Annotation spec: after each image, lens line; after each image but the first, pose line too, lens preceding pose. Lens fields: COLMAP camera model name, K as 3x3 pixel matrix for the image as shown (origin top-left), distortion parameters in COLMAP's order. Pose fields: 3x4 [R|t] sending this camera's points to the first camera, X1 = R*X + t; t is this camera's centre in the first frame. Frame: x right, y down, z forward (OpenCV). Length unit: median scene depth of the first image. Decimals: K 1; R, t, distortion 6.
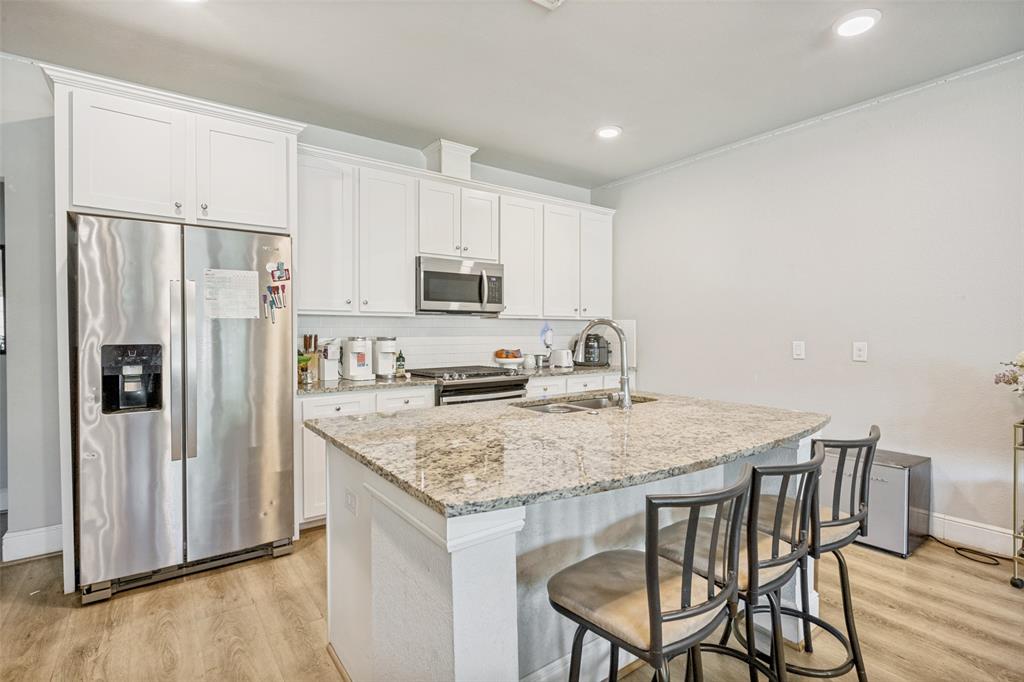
lens RADIAL K [[491.5, 0, 512.0], [0, 491.5, 337.0], [0, 0, 1]] dist [0.000029, 0.000208]
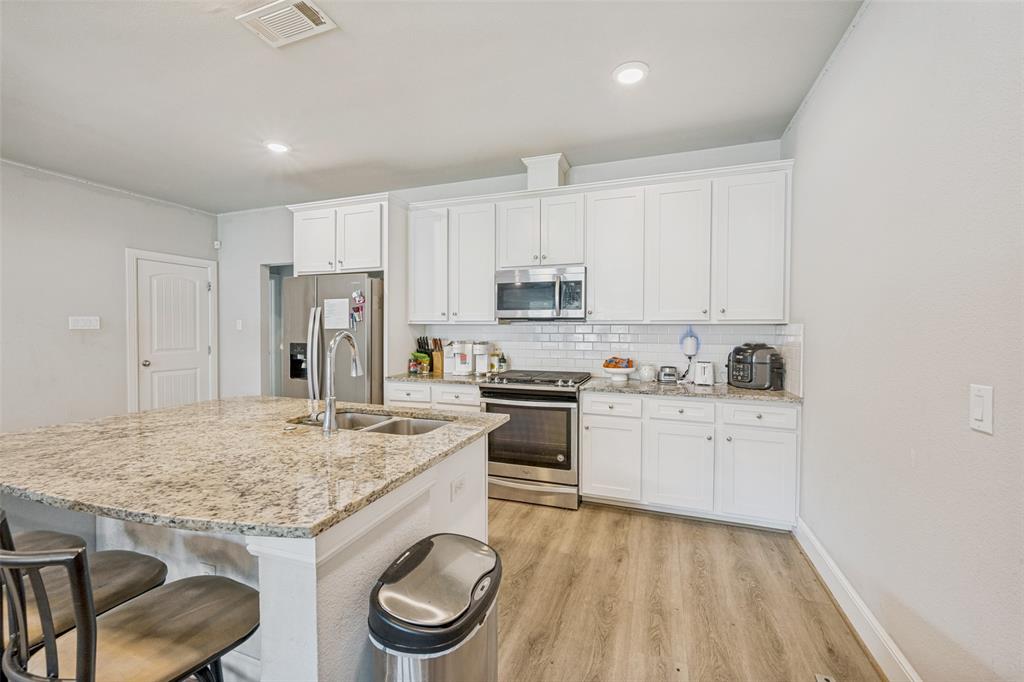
lens RADIAL K [[405.5, 0, 518.3], [0, 405.5, 338.5], [0, 0, 1]] dist [0.001004, 0.000016]
pose [[0.563120, 0.021347, -0.826099, 0.592566], [-0.015820, 0.999762, 0.015051, -0.023015], [0.826223, 0.004593, 0.563324, 0.496619]]
